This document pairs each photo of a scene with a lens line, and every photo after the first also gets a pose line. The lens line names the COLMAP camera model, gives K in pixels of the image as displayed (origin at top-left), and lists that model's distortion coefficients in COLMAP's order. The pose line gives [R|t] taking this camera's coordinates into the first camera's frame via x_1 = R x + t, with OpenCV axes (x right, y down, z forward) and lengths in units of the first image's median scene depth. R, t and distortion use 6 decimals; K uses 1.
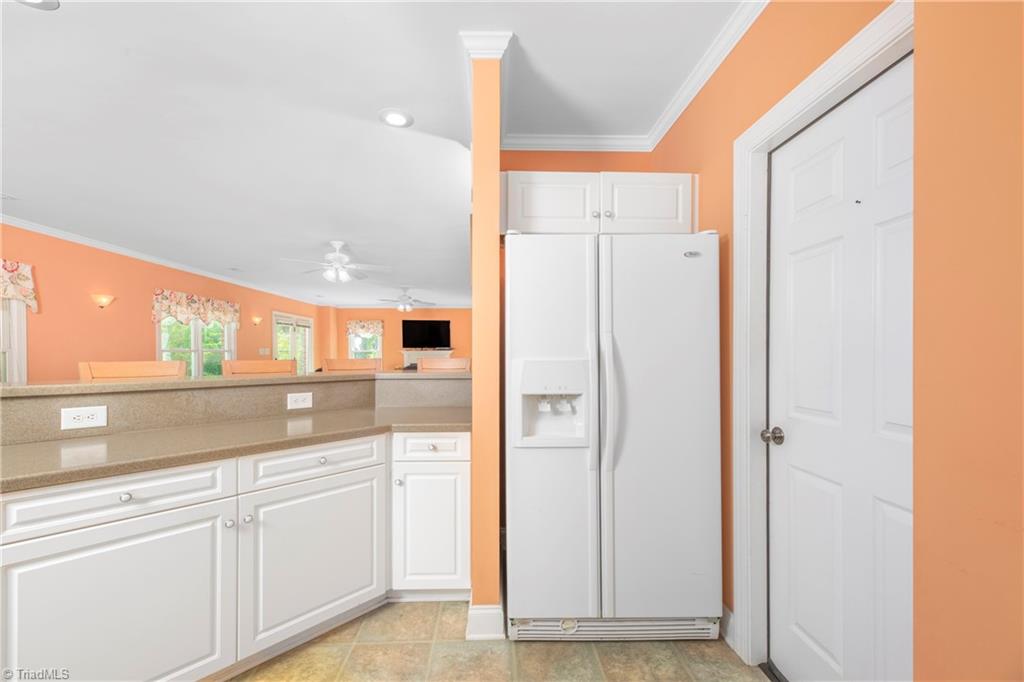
lens RADIAL K [[415.4, 0, 510.9], [0, 415.4, 348.7], [0, 0, 1]] dist [-0.000755, -0.001131]
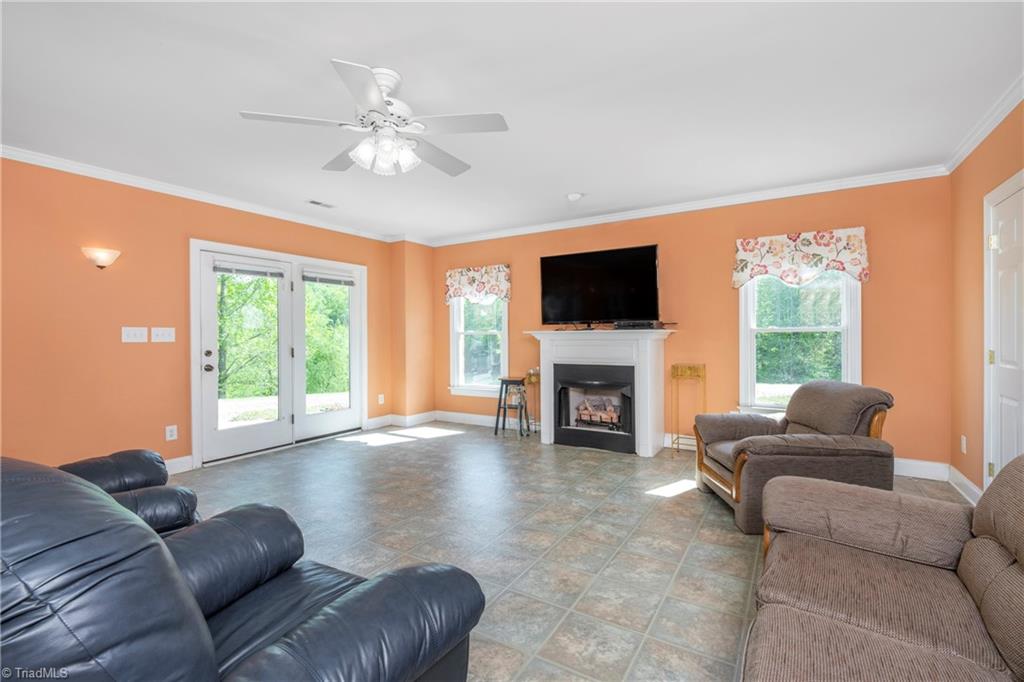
lens RADIAL K [[460.5, 0, 519.2], [0, 460.5, 336.8], [0, 0, 1]] dist [0.003200, -0.000430]
pose [[0.841898, 0.000725, -0.539636, -0.034326], [0.010393, 0.999792, 0.017557, 0.001592], [0.539537, -0.020390, 0.841715, 0.608505]]
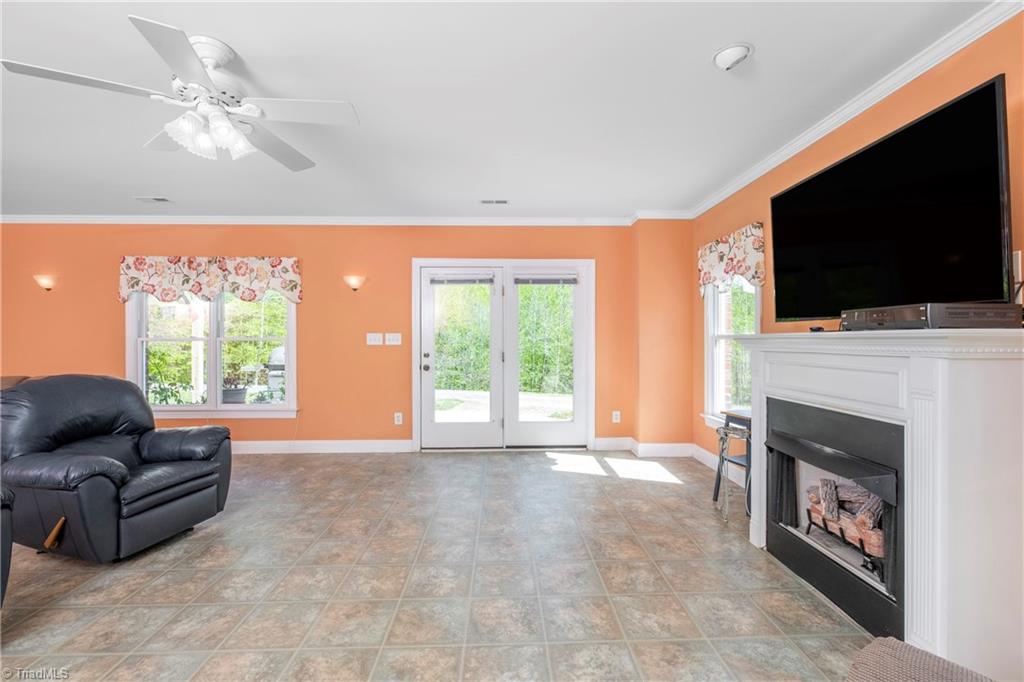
lens RADIAL K [[460.5, 0, 518.9], [0, 460.5, 340.0], [0, 0, 1]] dist [0.003200, -0.000430]
pose [[-0.001387, 0.004633, -0.999988, -0.014723], [0.016772, 0.999849, 0.004609, 0.004152], [0.999858, -0.016765, -0.001465, 0.872514]]
